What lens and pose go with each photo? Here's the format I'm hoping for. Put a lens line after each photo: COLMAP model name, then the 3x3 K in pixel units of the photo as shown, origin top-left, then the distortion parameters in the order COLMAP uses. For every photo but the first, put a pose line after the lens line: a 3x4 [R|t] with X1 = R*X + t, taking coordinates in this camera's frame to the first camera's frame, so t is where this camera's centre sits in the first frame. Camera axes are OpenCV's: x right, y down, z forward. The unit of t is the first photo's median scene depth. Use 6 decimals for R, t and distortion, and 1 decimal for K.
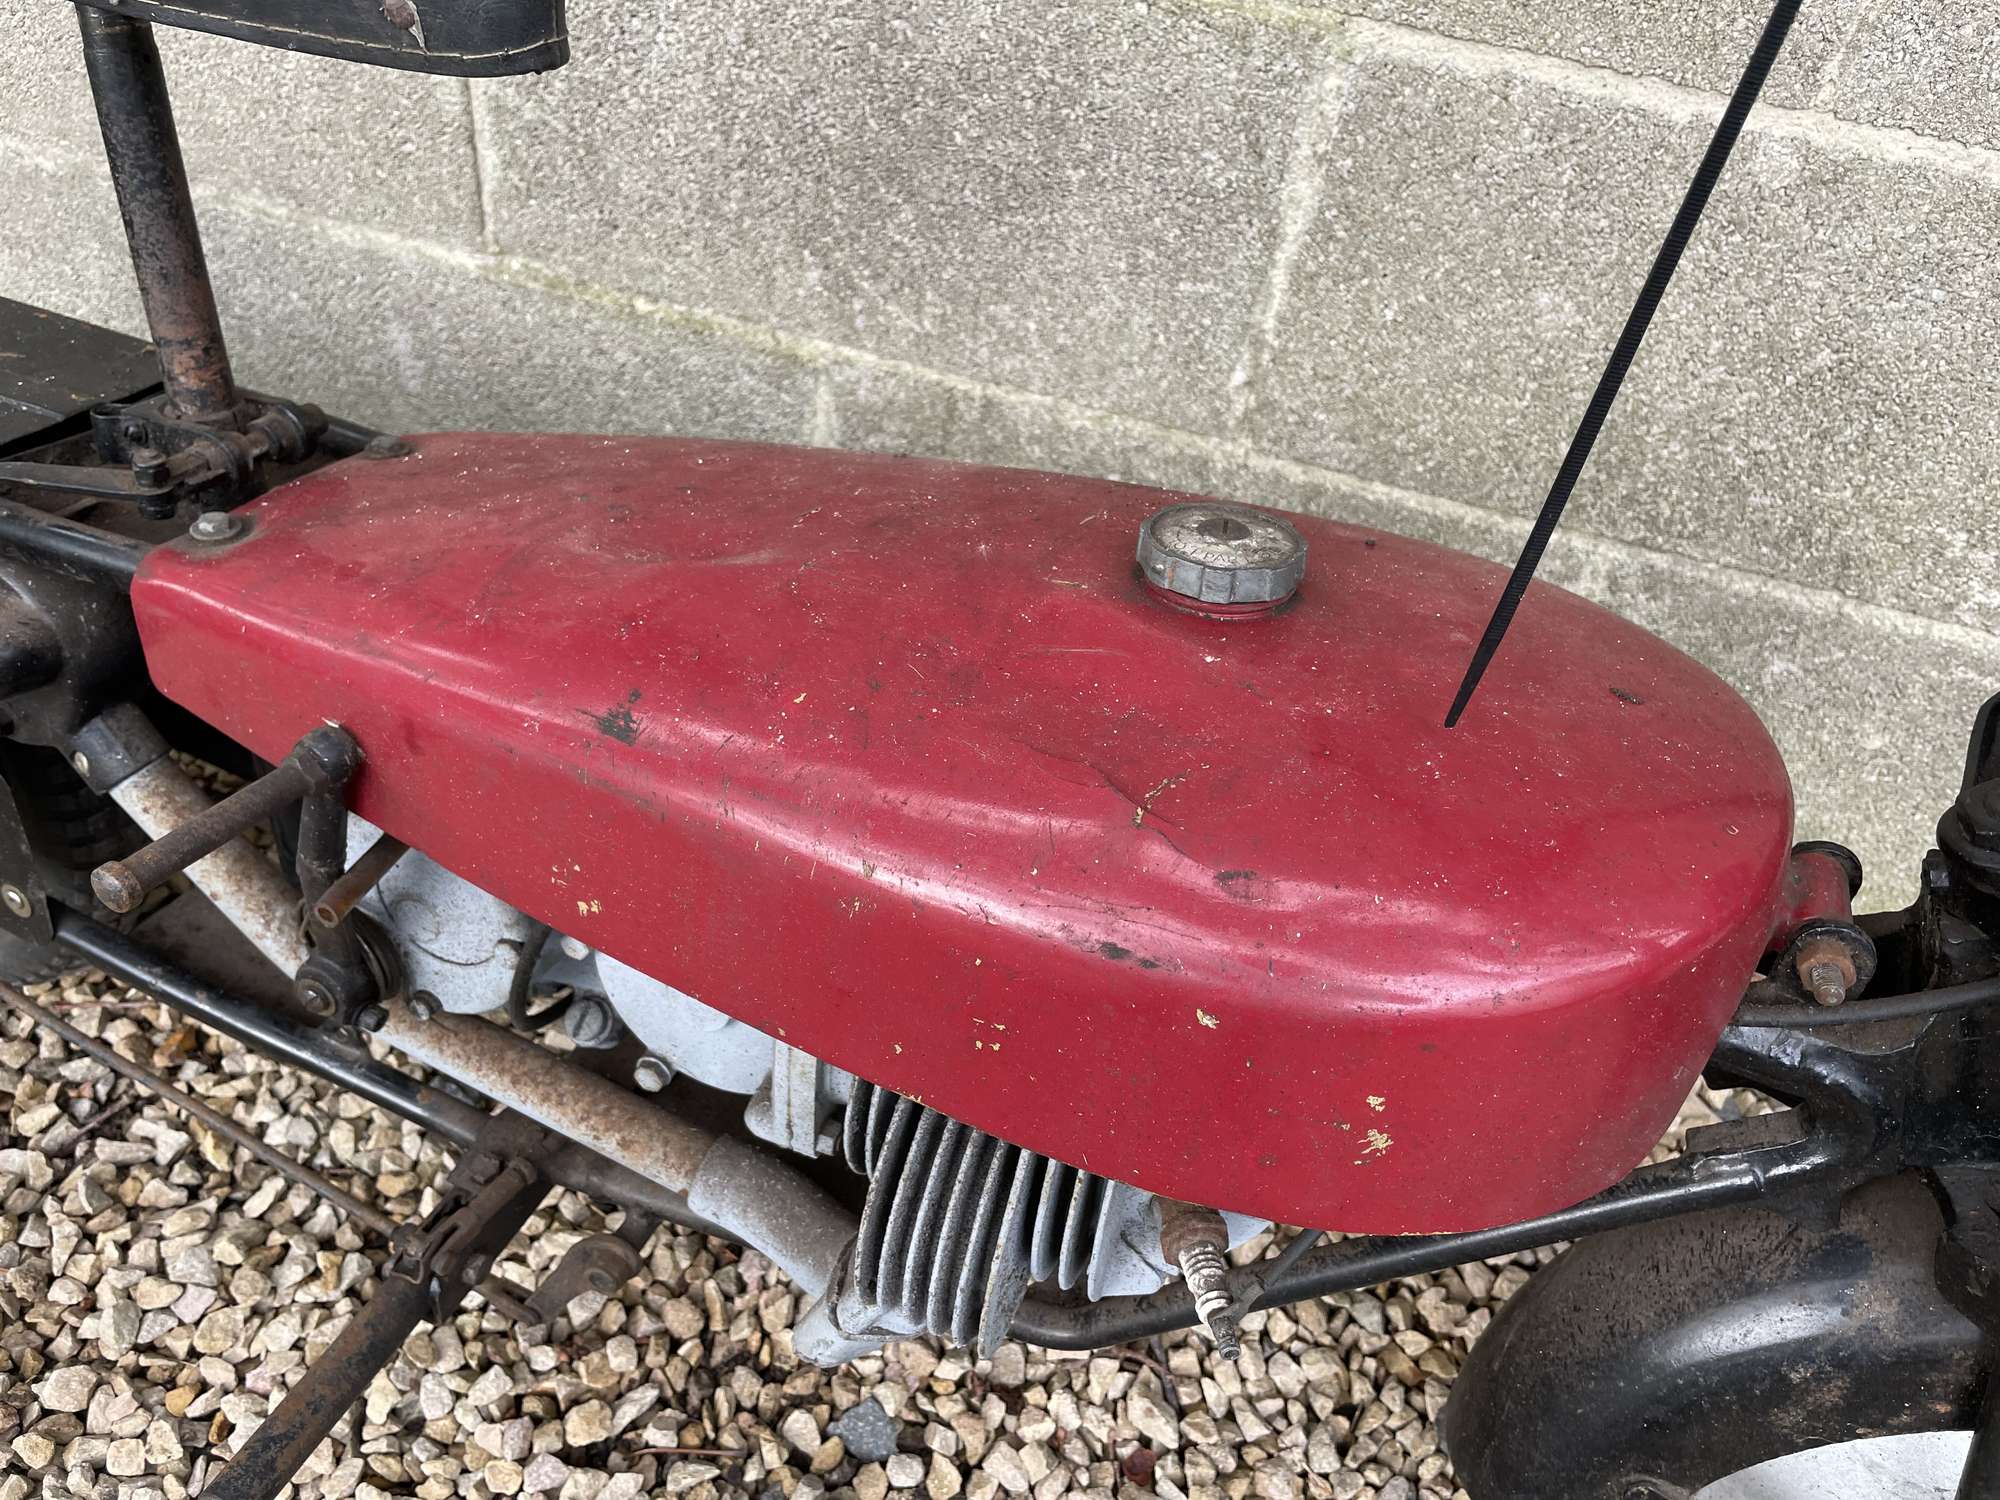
lens RADIAL K [[1525.5, 0, 1003.7], [0, 1525.5, 753.5], [0, 0, 1]] dist [0.081536, -0.120426]
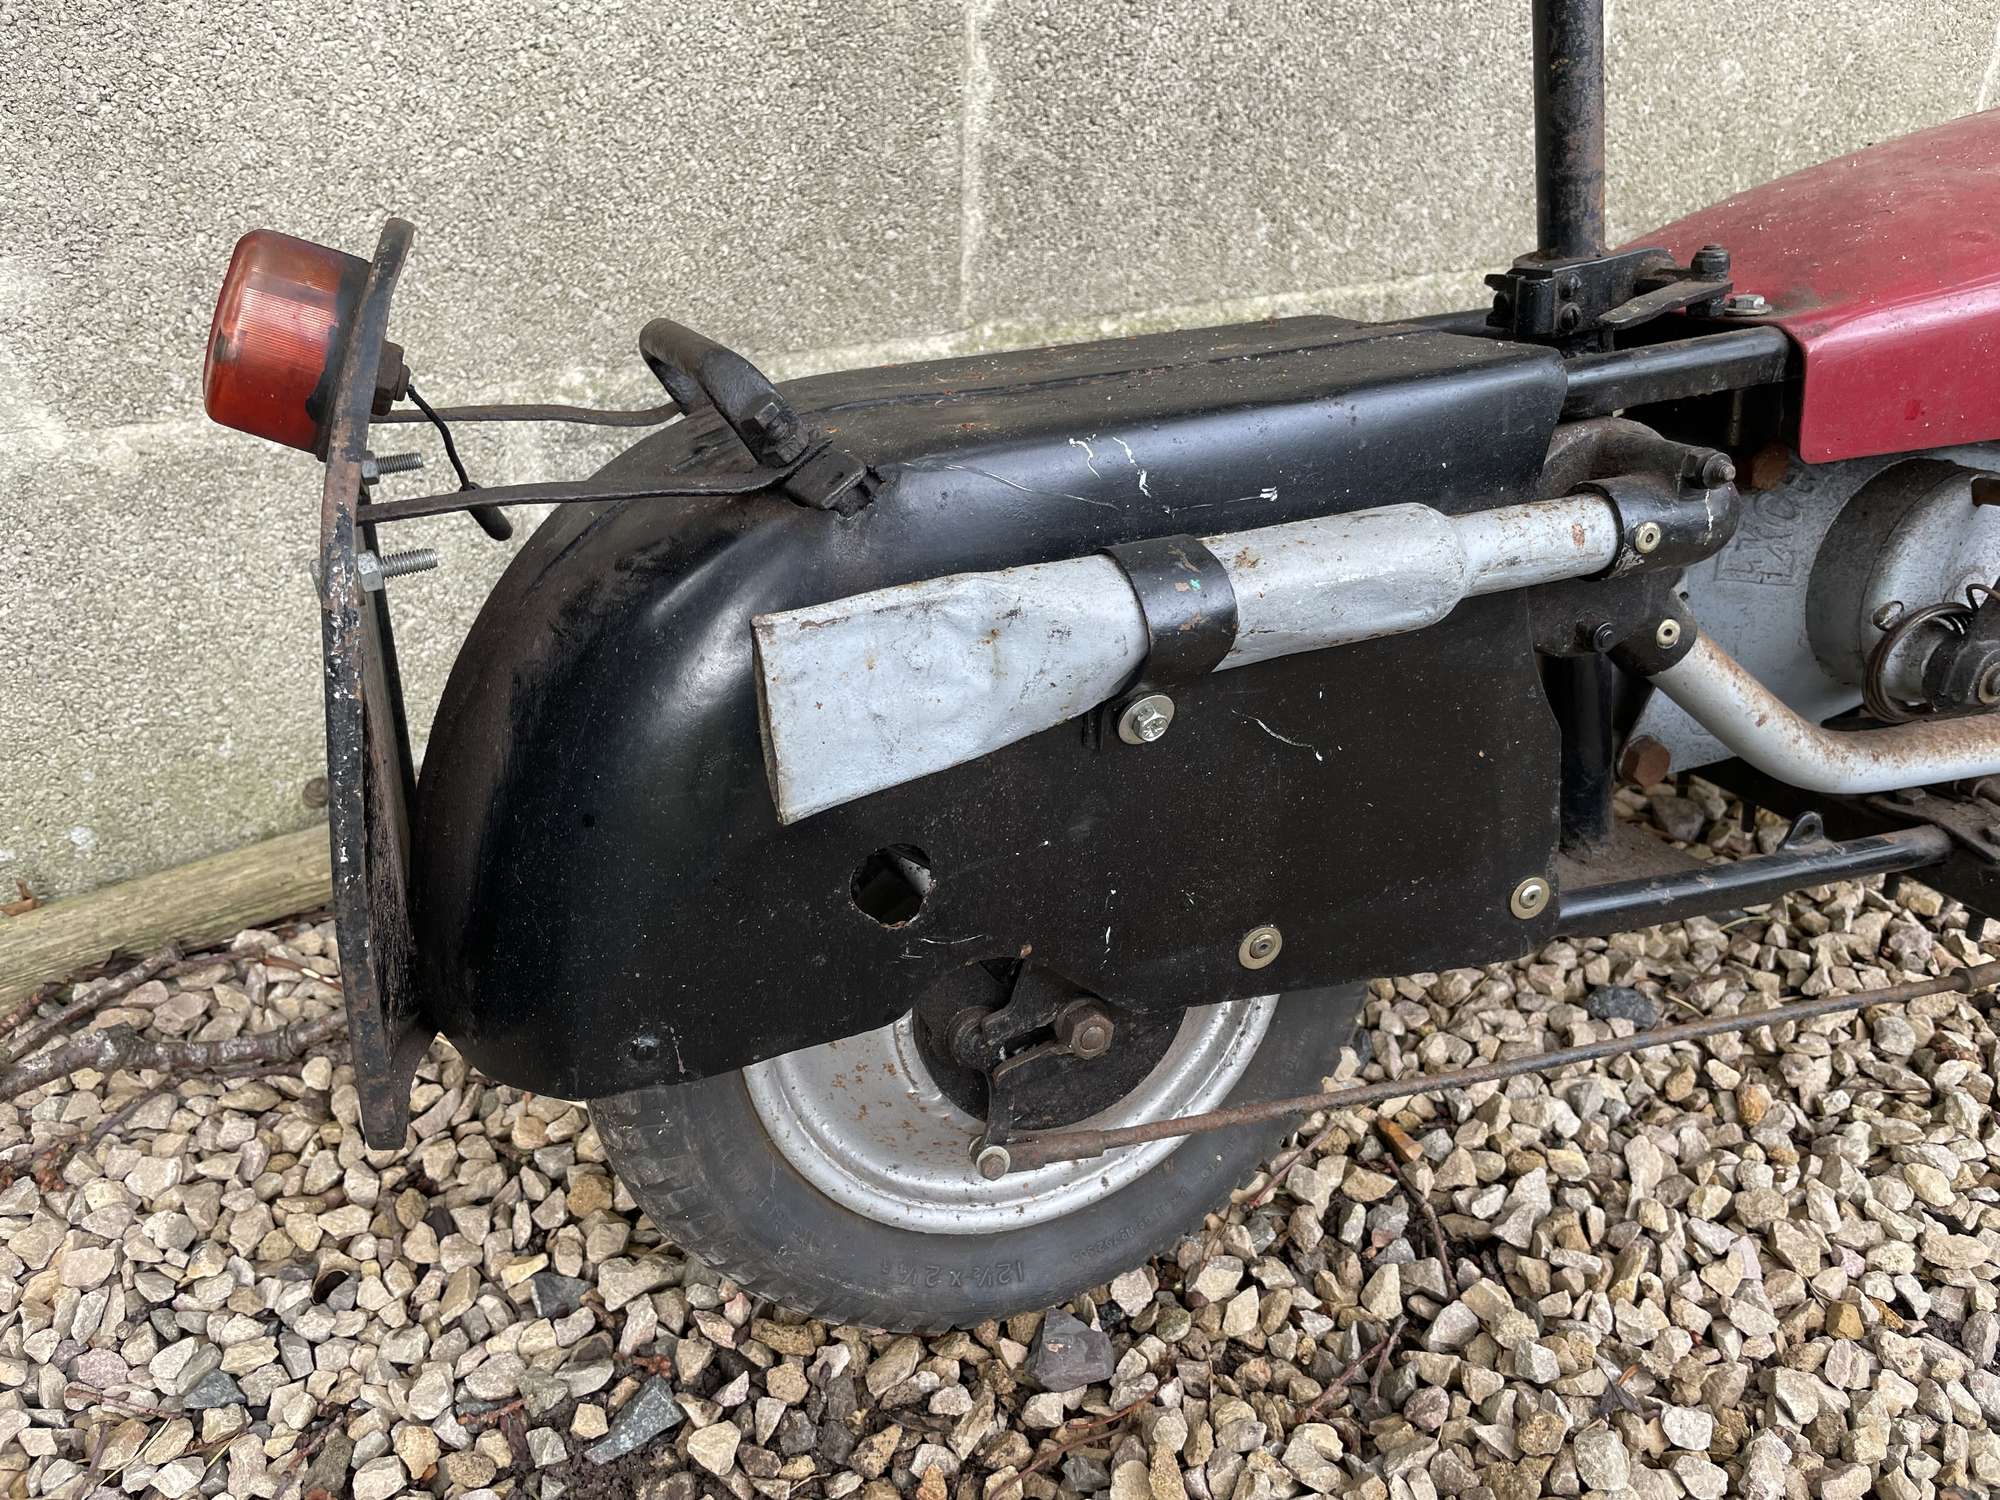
lens RADIAL K [[1519.1, 0, 972.2], [0, 1519.1, 728.9], [0, 0, 1]] dist [0.082772, -0.121046]
pose [[0.707802, -0.420512, 0.567614, -1.147623], [0.523381, 0.851825, -0.021578, -0.113287], [-0.474434, 0.312351, 0.823012, 0.374451]]
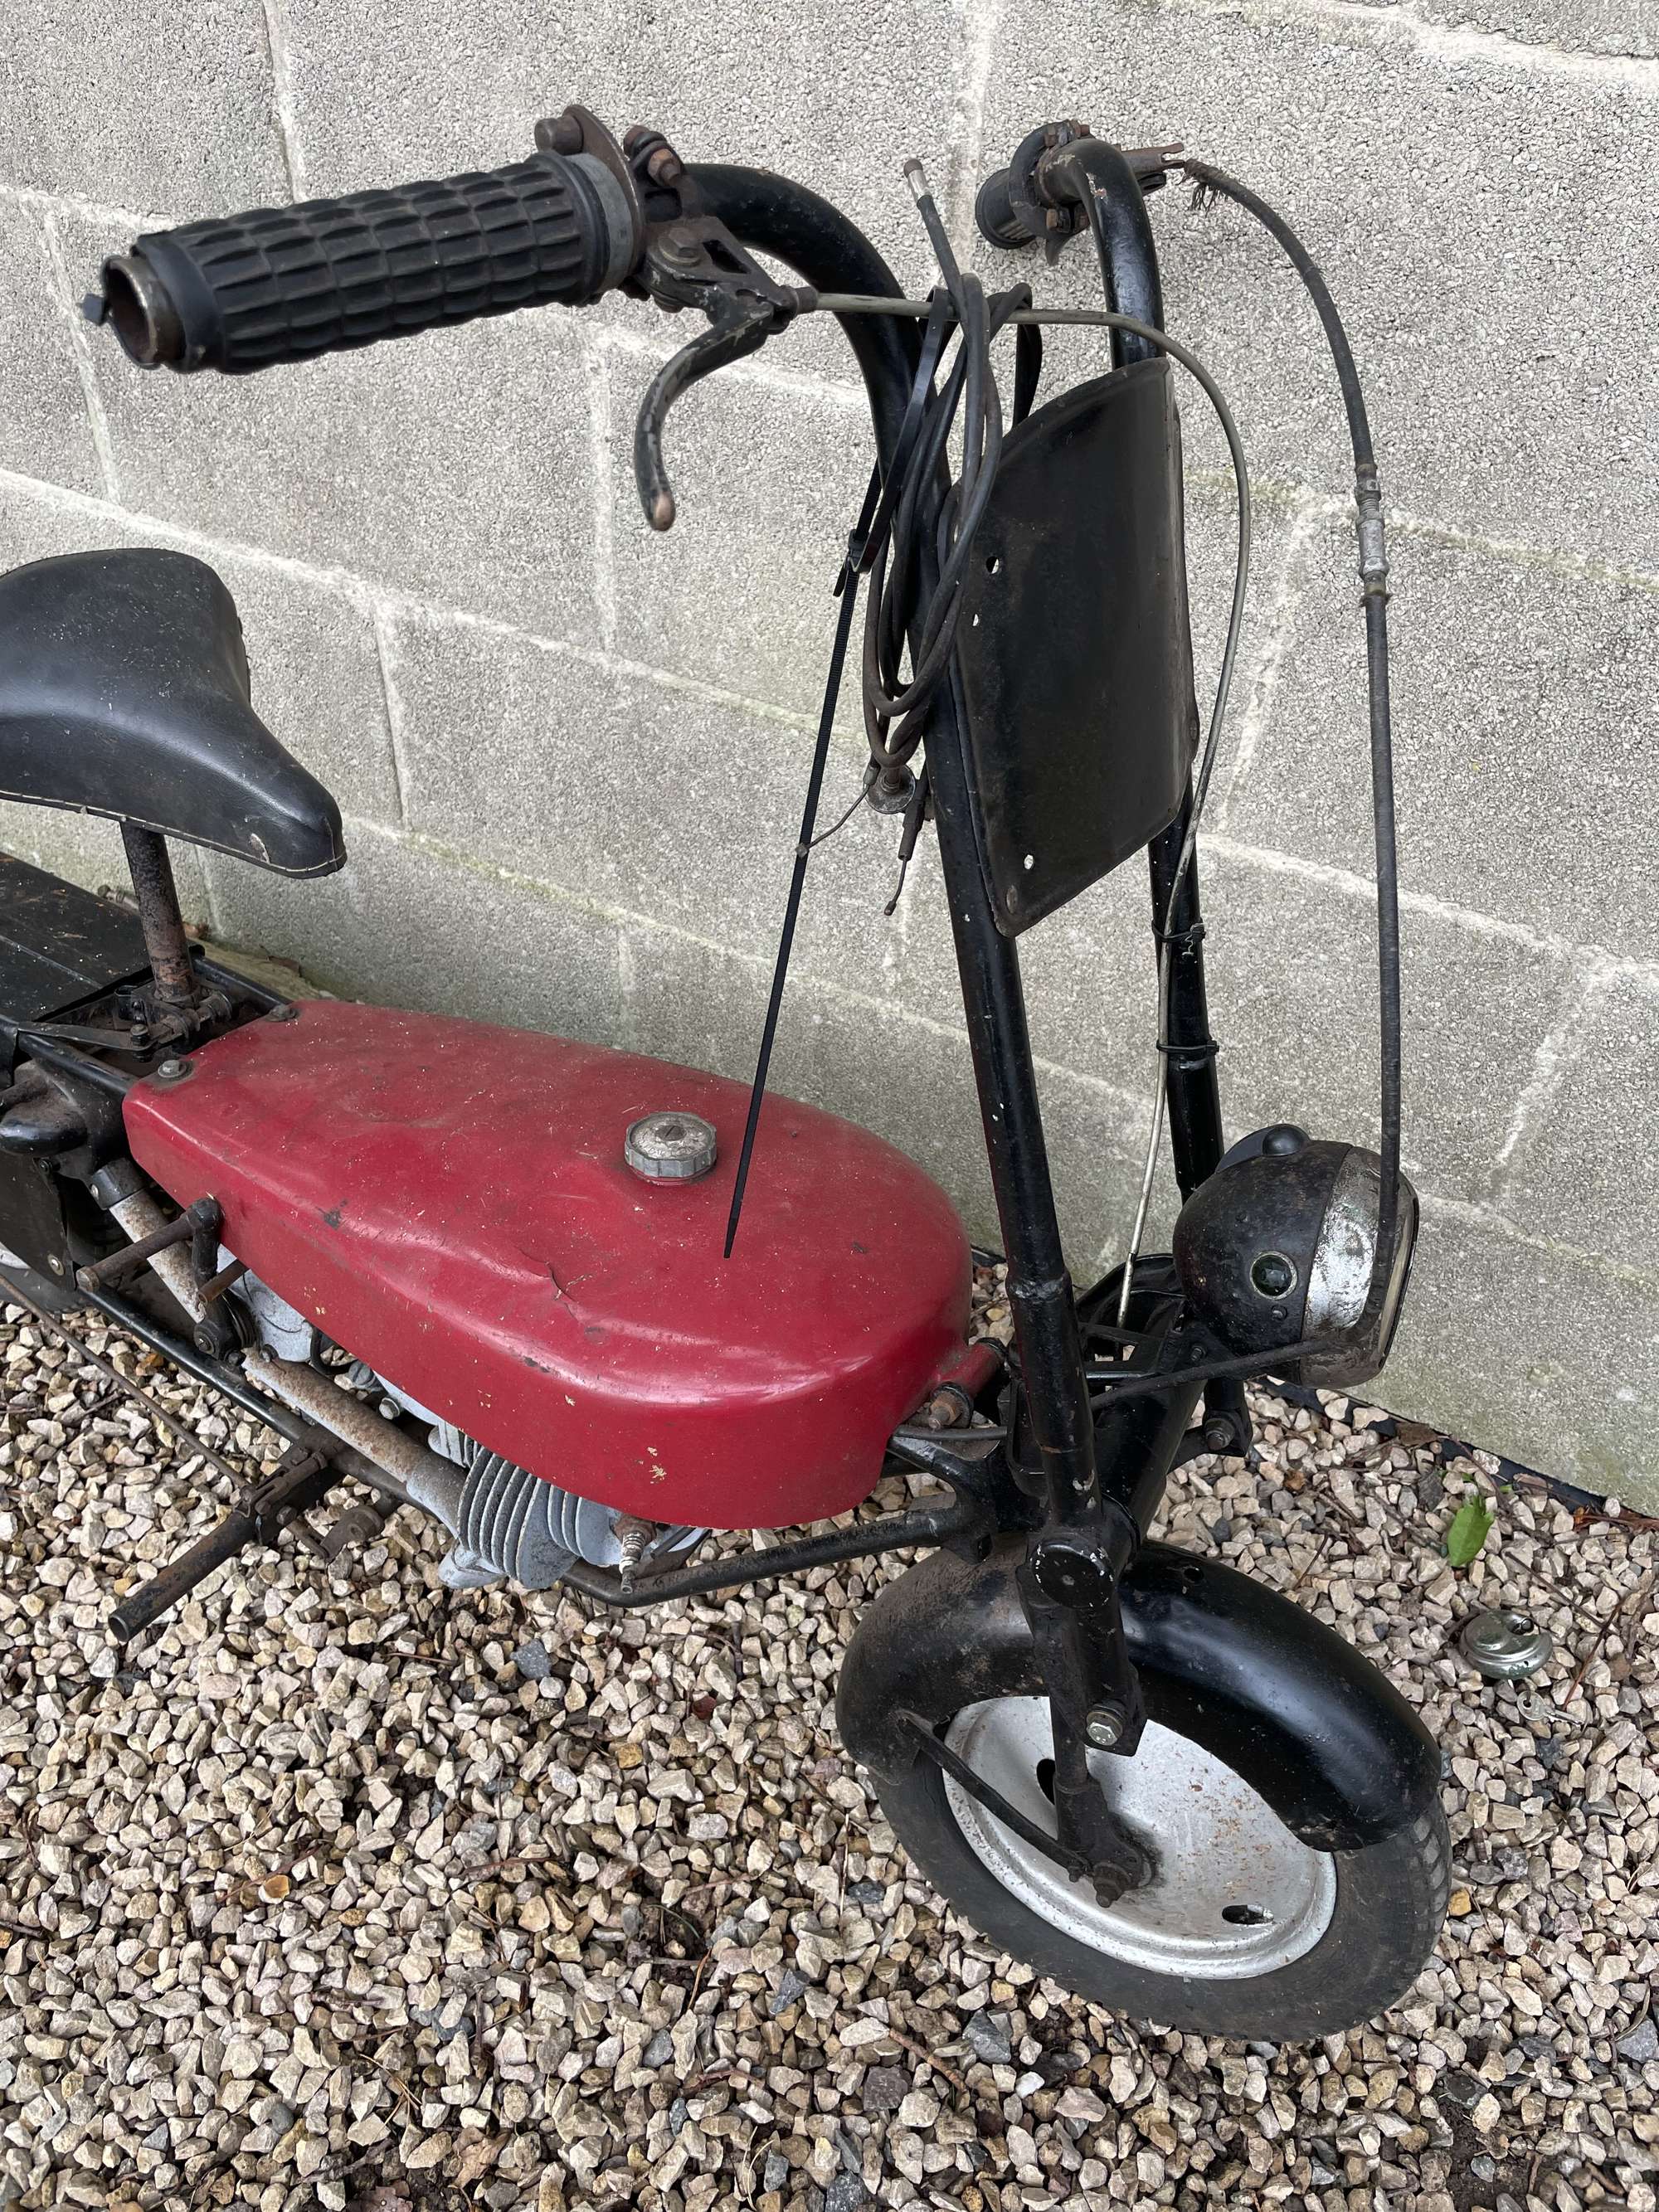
lens RADIAL K [[1668.4, 0, 829.3], [0, 1668.4, 1087.5], [0, 0, 1]] dist [0.088020, -0.123152]
pose [[0.982228, 0.072971, -0.172928, 0.406814], [-0.076397, 0.996990, -0.013230, -0.115271], [0.171442, 0.026206, 0.984846, -0.553714]]
